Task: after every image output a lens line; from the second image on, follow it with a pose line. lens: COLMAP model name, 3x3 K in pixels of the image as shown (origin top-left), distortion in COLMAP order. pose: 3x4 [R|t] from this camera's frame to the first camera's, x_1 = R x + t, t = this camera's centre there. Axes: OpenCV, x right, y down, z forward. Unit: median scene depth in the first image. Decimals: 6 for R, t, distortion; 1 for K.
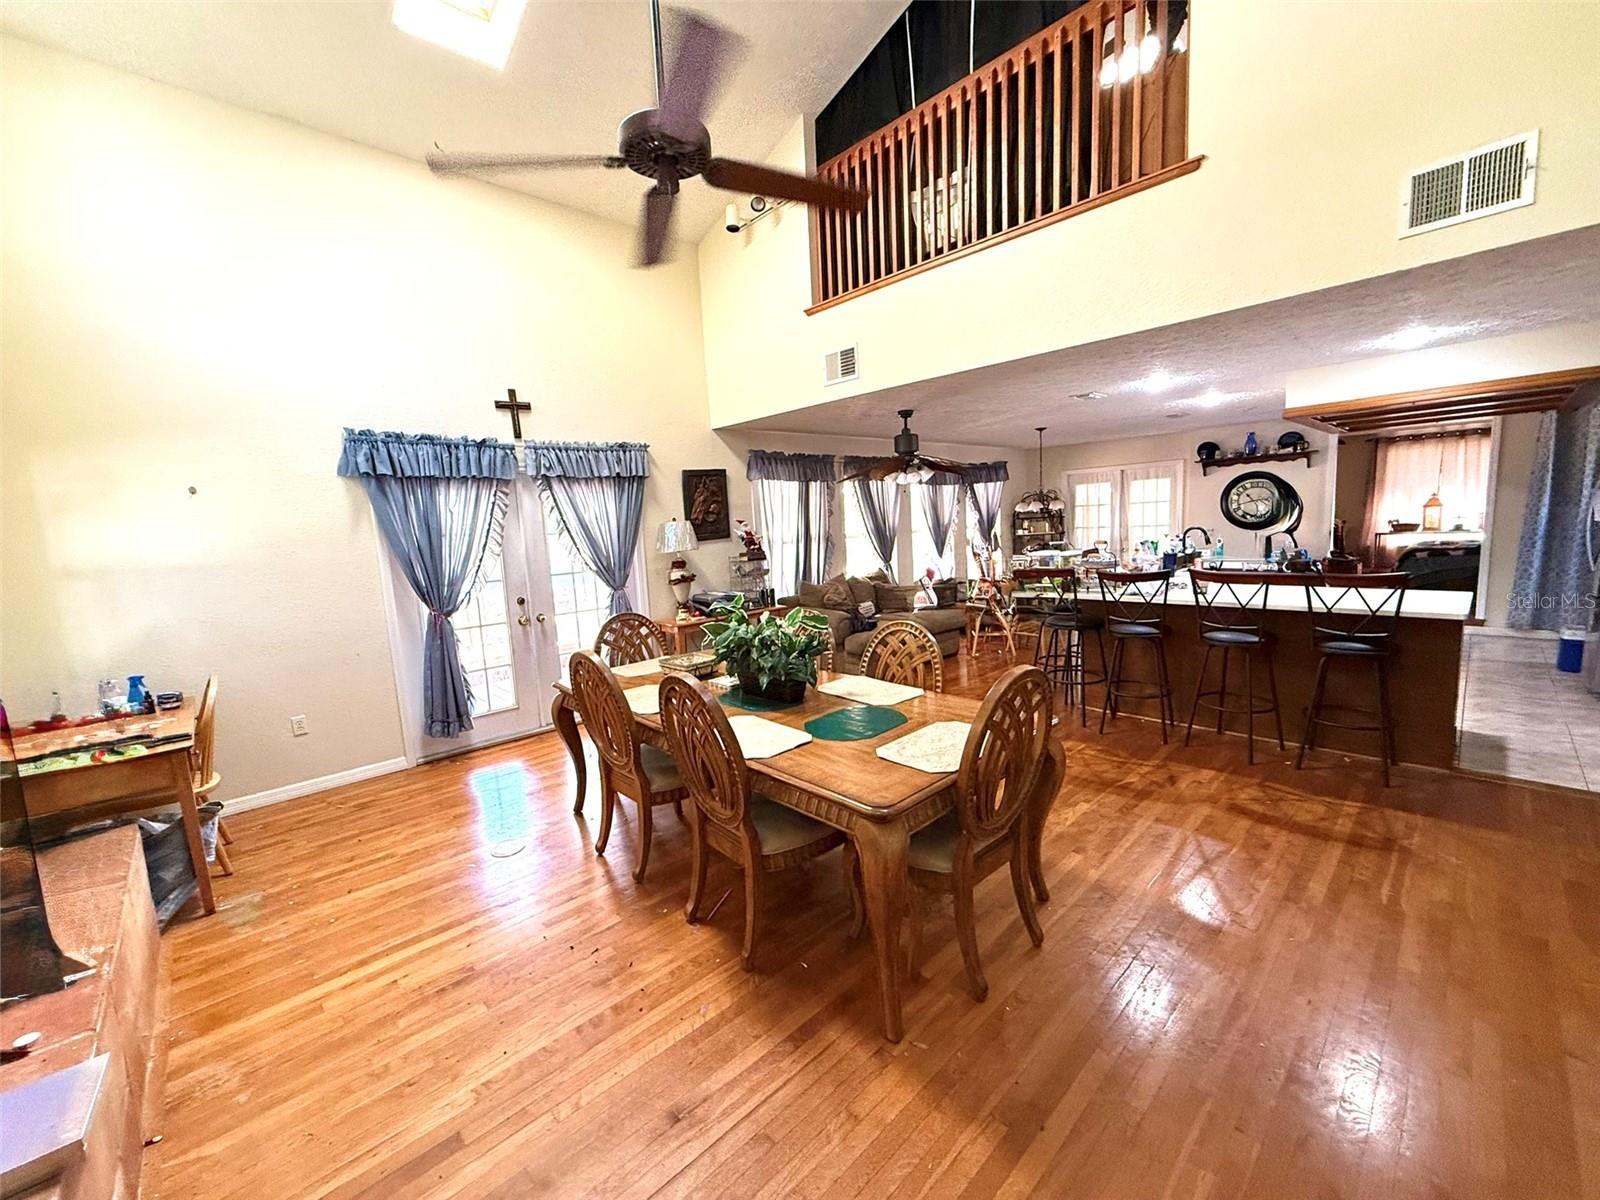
lens RADIAL K [[637.2, 0, 796.5], [0, 637.2, 605.7], [0, 0, 1]] dist [0.002384, 0.000102]
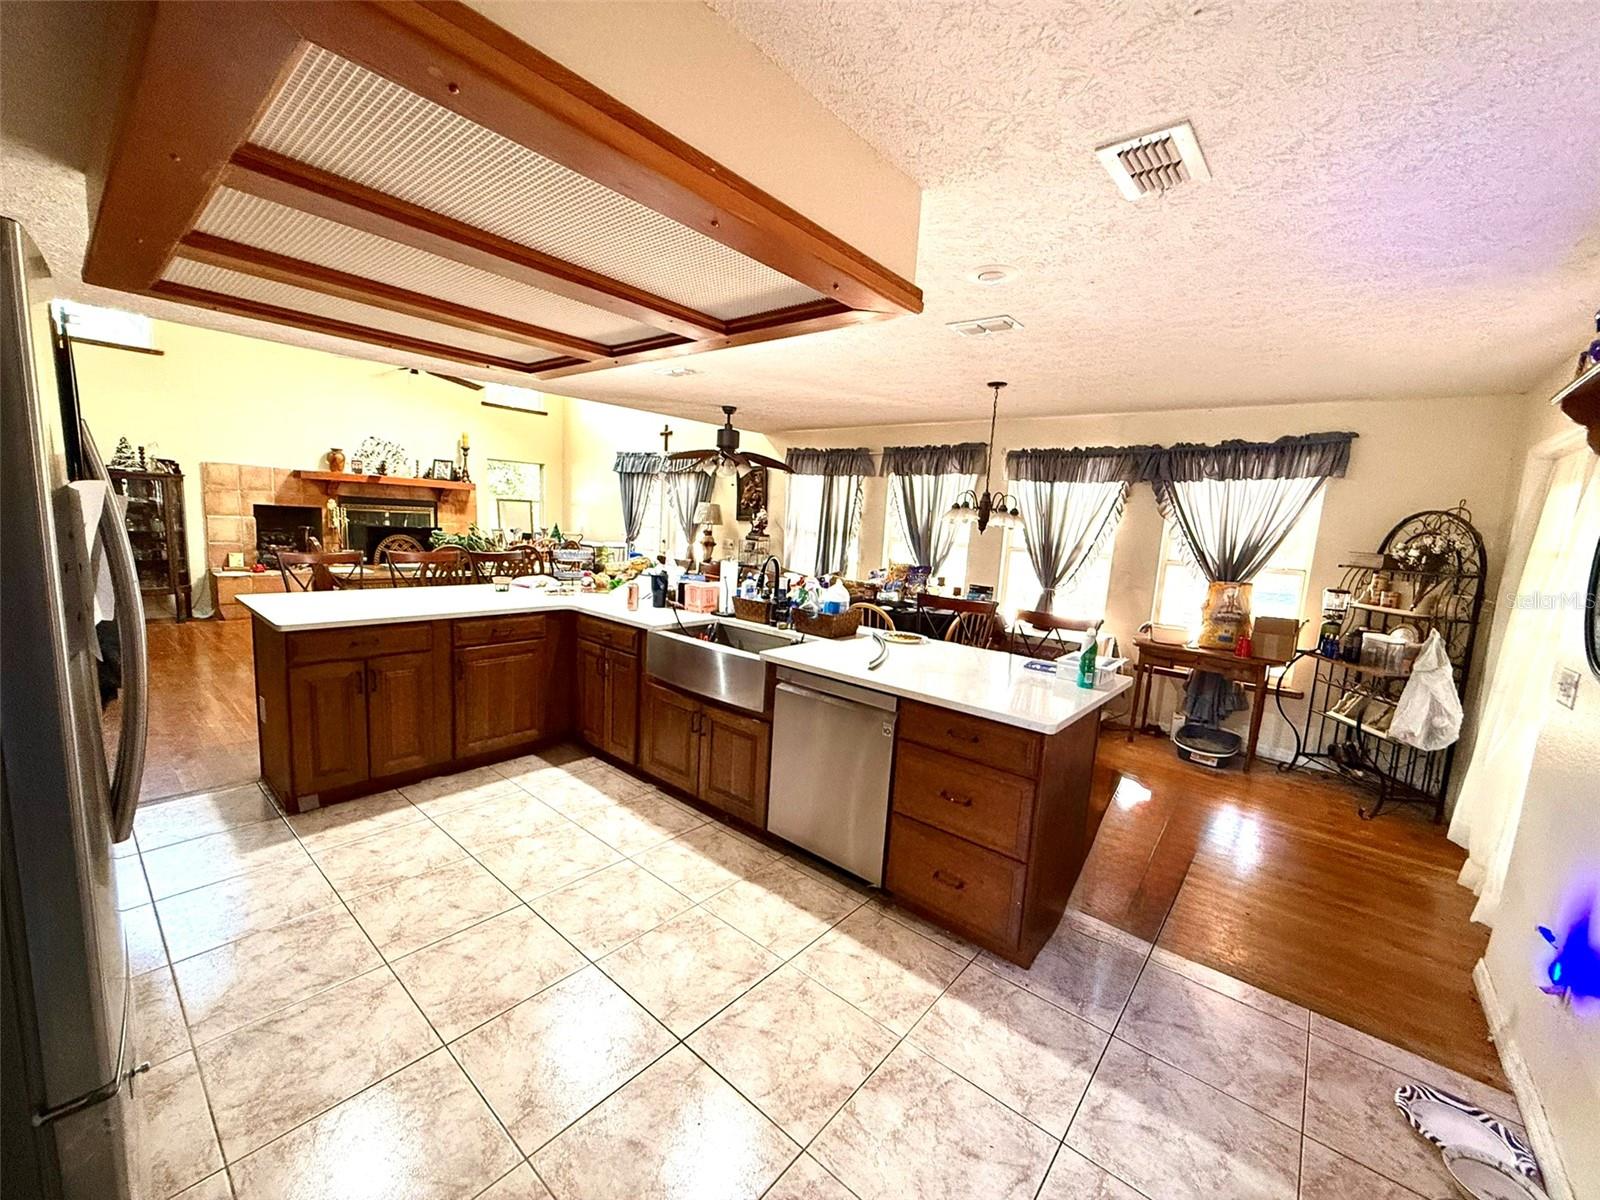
lens RADIAL K [[637.2, 0, 802.8], [0, 637.2, 603.7], [0, 0, 1]] dist [0.002384, 0.000102]
pose [[0.118048, 0.194314, -0.973810, 1.346273], [-0.197078, 0.965744, 0.168814, -0.206868], [0.973255, 0.171988, 0.152299, 1.078304]]
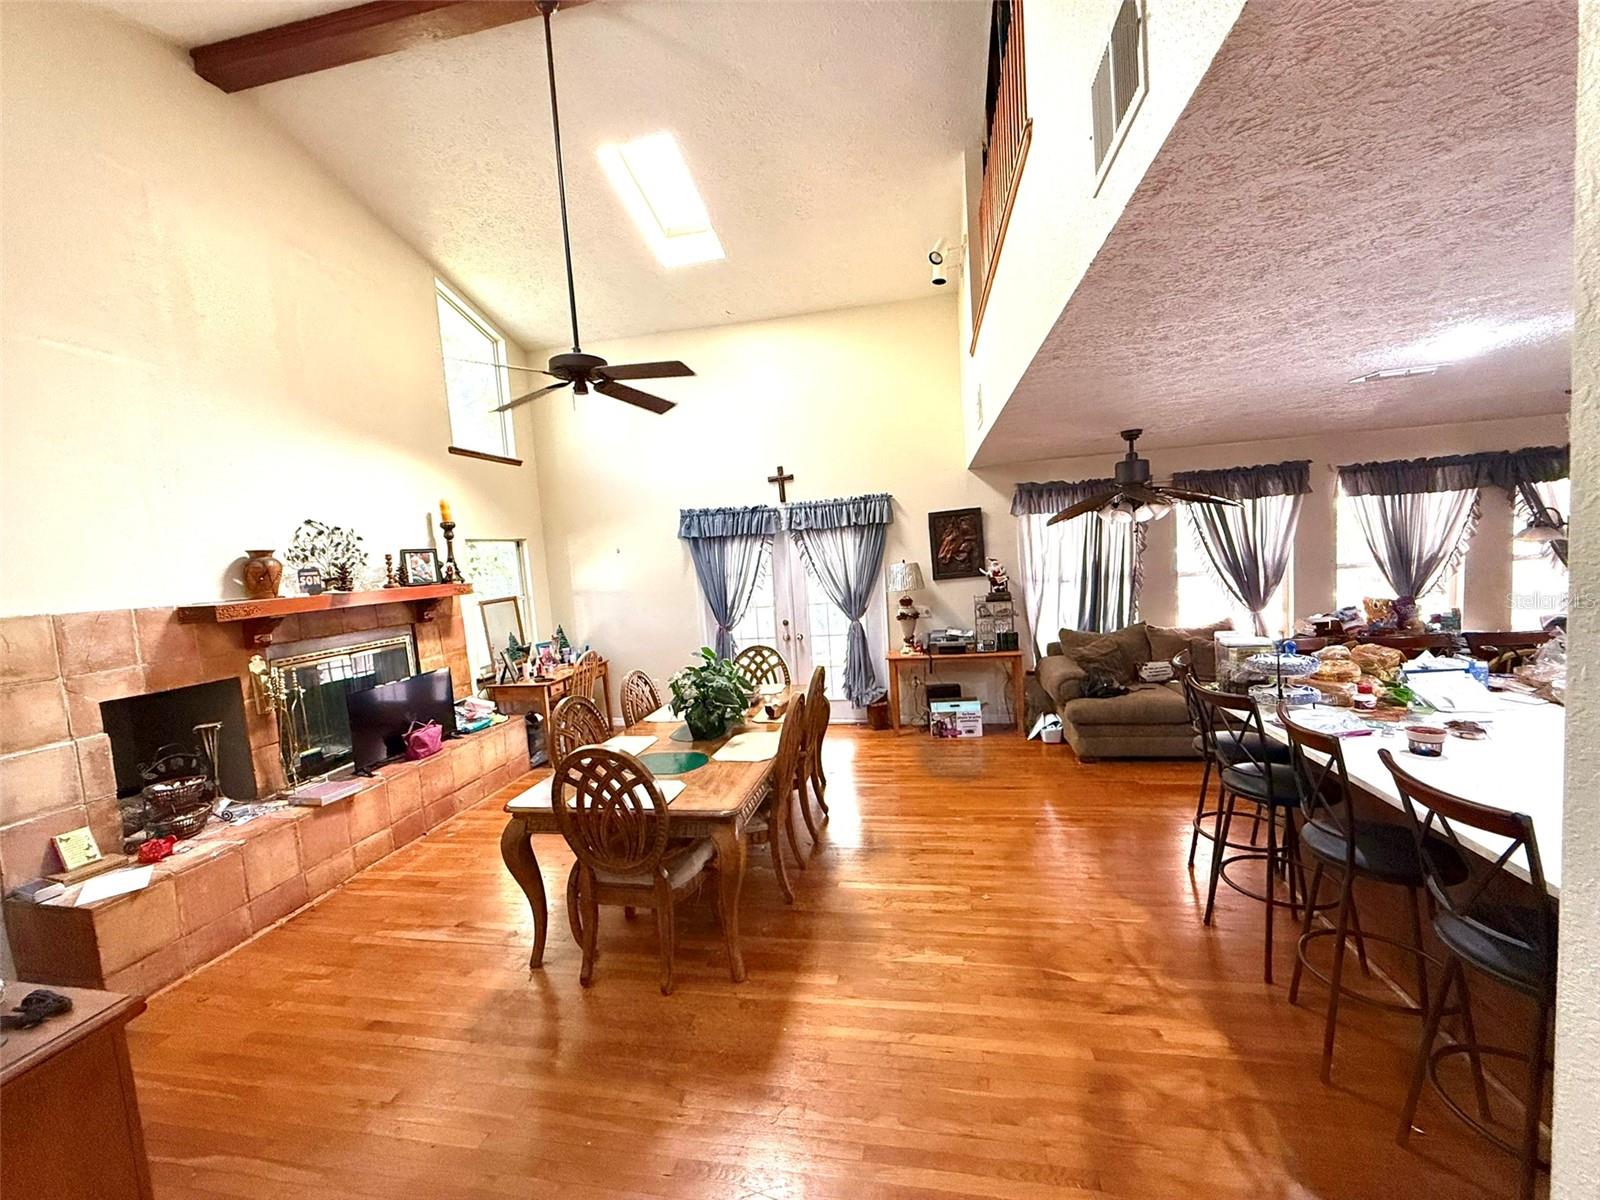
lens RADIAL K [[637.2, 0, 799.8], [0, 637.2, 603.5], [0, 0, 1]] dist [0.002384, 0.000102]
pose [[0.587156, 0.081505, -0.805360, 0.619985], [-0.073331, 0.996183, 0.047354, -0.106675], [0.806145, 0.031254, 0.590892, 0.224276]]
